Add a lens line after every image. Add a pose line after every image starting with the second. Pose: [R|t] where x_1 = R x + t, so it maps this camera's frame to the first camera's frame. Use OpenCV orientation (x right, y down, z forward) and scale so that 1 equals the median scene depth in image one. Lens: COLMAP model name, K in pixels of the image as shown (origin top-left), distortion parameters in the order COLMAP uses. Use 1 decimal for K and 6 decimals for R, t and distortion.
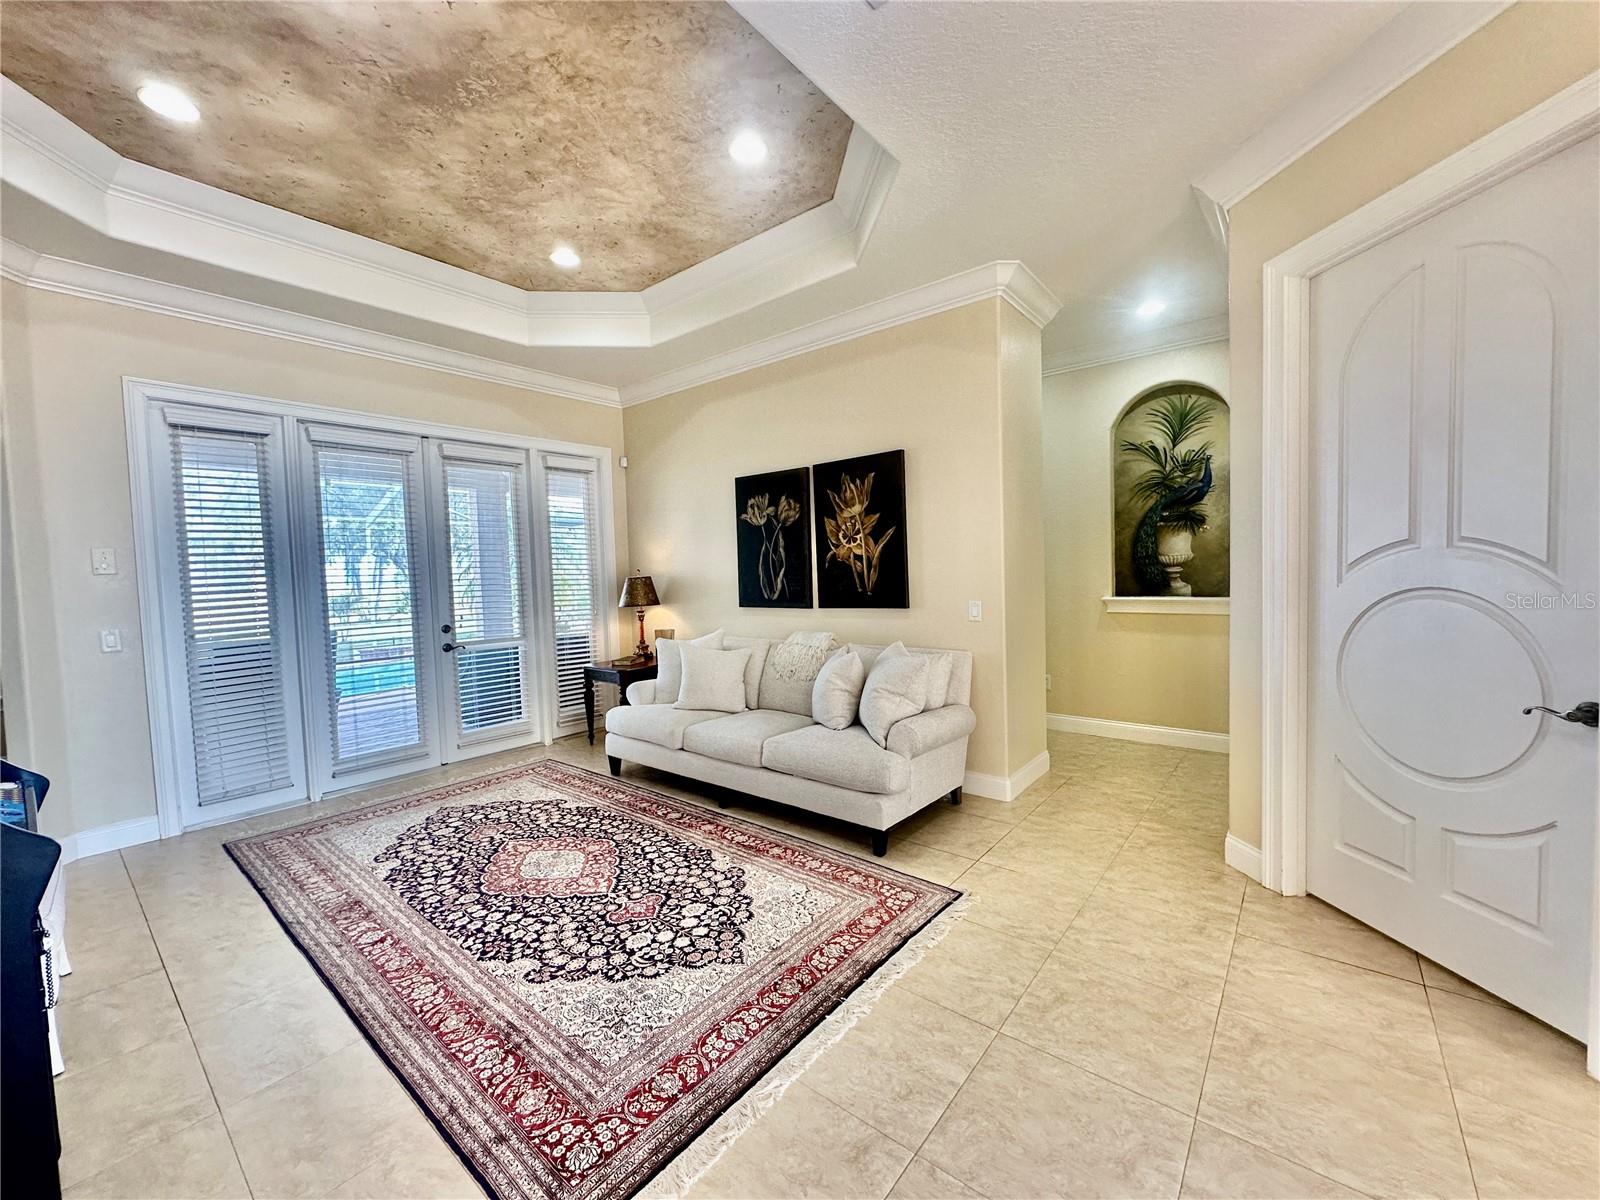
lens RADIAL K [[637.9, 0, 800.1], [0, 637.9, 599.4], [0, 0, 1]] dist [-0.003293, 0.001060]
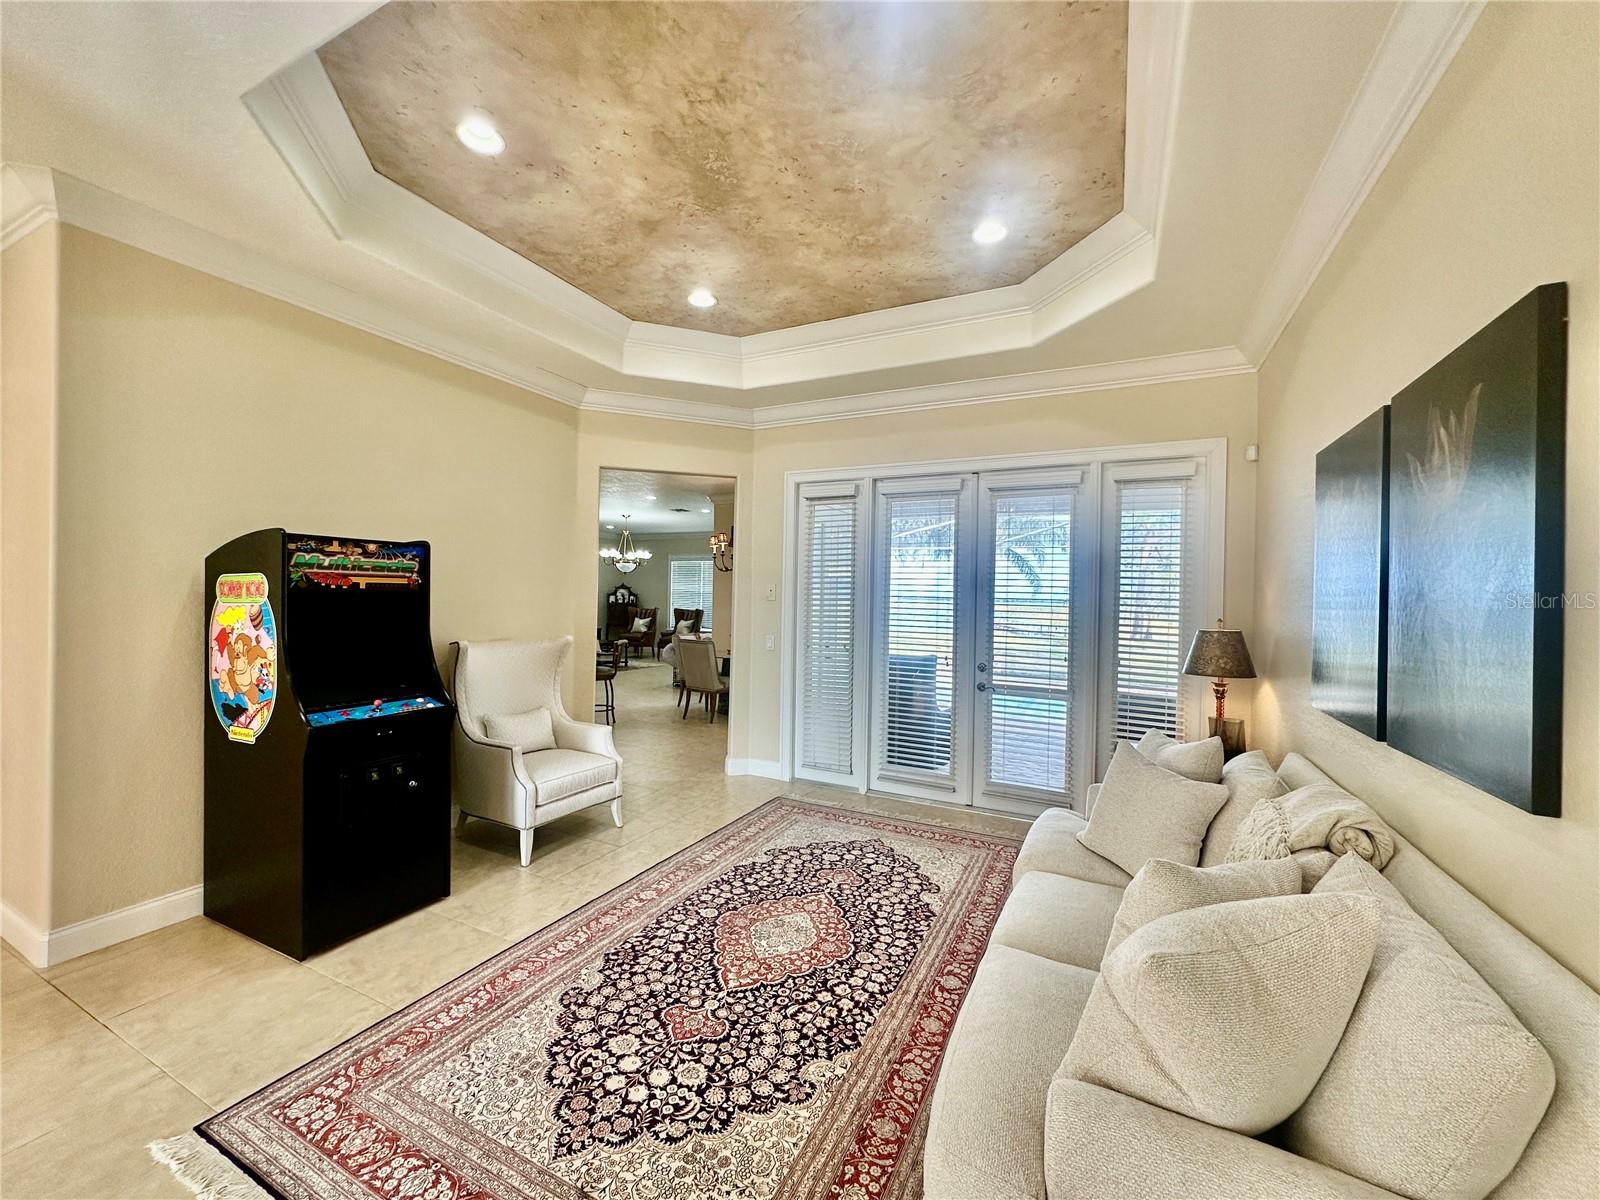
lens RADIAL K [[637.9, 0, 798.3], [0, 637.9, 599.6], [0, 0, 1]] dist [-0.003293, 0.001060]
pose [[0.219637, 0.038069, -0.974839, 0.441728], [-0.072109, 0.997139, 0.022693, -0.079494], [0.972913, 0.065310, 0.221753, 0.696488]]
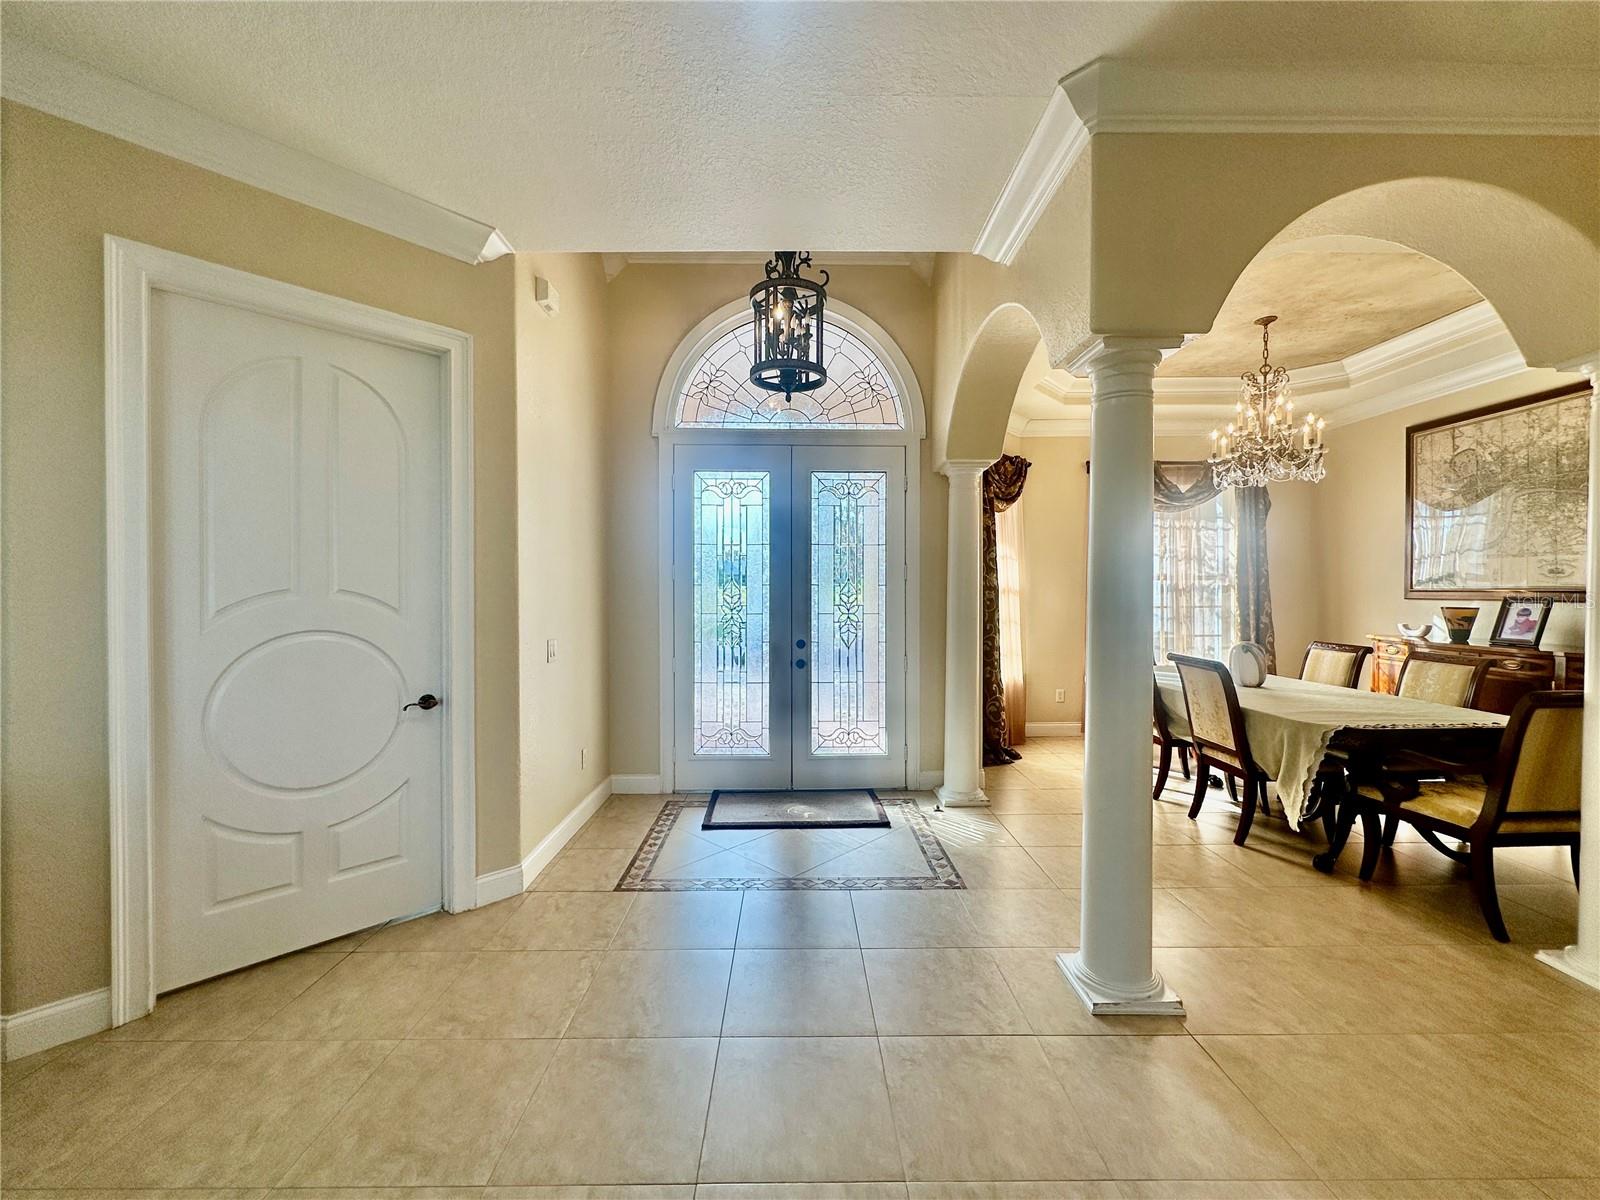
lens RADIAL K [[637.9, 0, 798.8], [0, 637.9, 600.6], [0, 0, 1]] dist [-0.003293, 0.001060]
pose [[-0.639321, 0.023417, 0.768584, -0.312464], [0.053107, 0.998494, 0.013753, -0.024775], [-0.767104, 0.049610, -0.639602, 0.644536]]
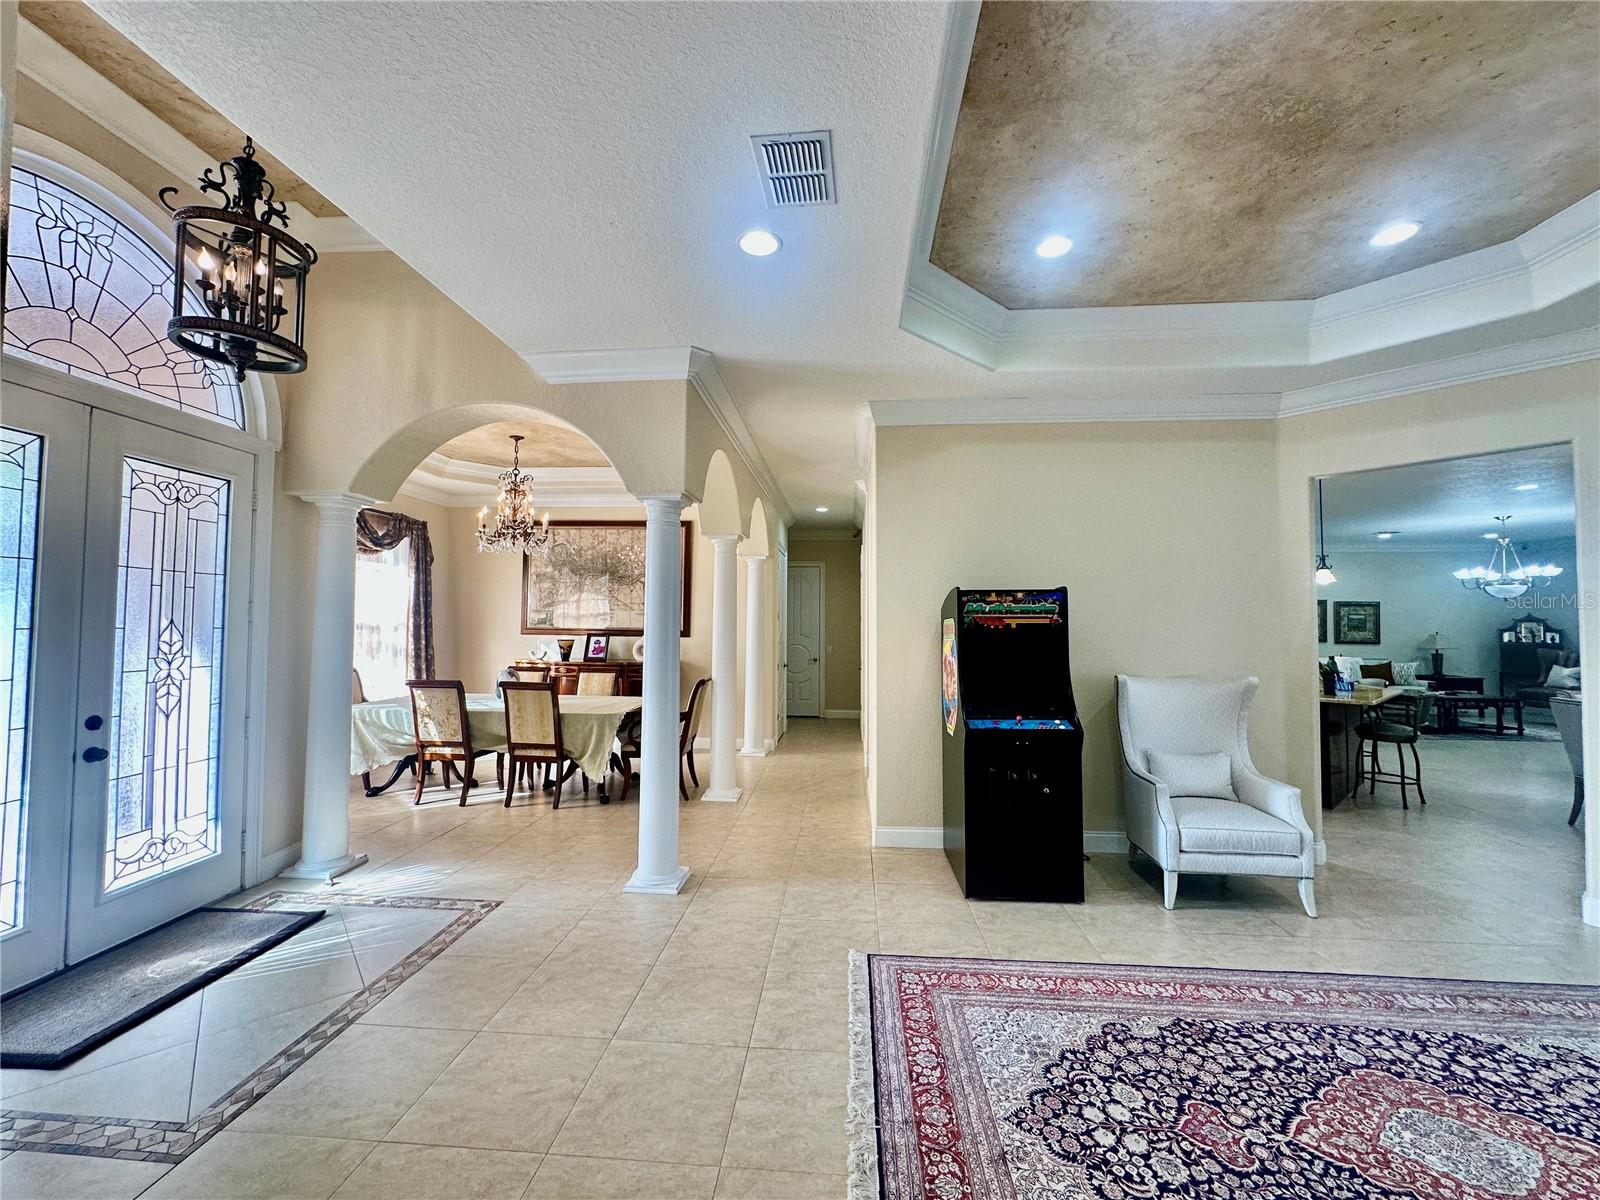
lens RADIAL K [[637.9, 0, 800.3], [0, 637.9, 599.1], [0, 0, 1]] dist [-0.003293, 0.001060]
pose [[-0.820922, 0.002907, -0.571034, 0.411400], [-0.006869, 0.999864, 0.014966, -0.095889], [0.571000, 0.016209, -0.820790, 1.002556]]
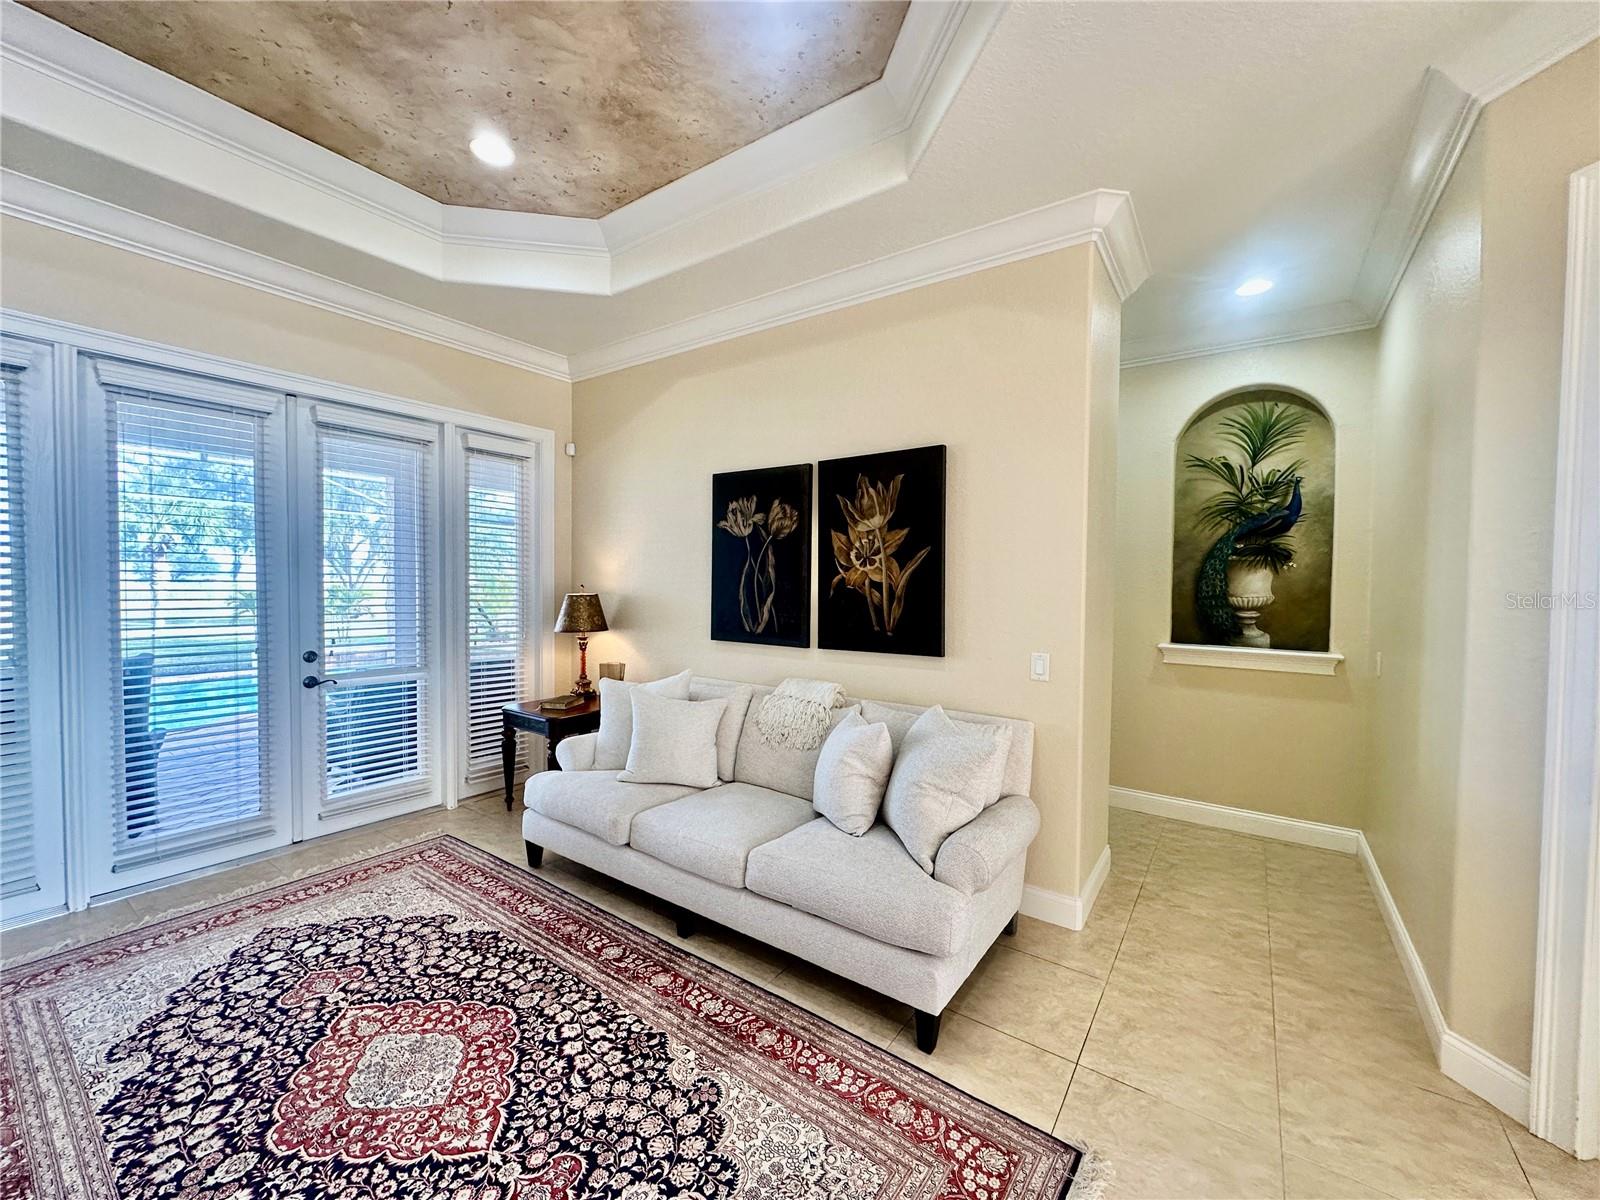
lens RADIAL K [[637.9, 0, 800.0], [0, 637.9, 599.9], [0, 0, 1]] dist [-0.003293, 0.001060]
pose [[0.996836, 0.040660, 0.068292, -0.060826], [-0.039410, 0.999032, -0.019554, -0.037130], [-0.069021, 0.016801, 0.997474, 0.310631]]
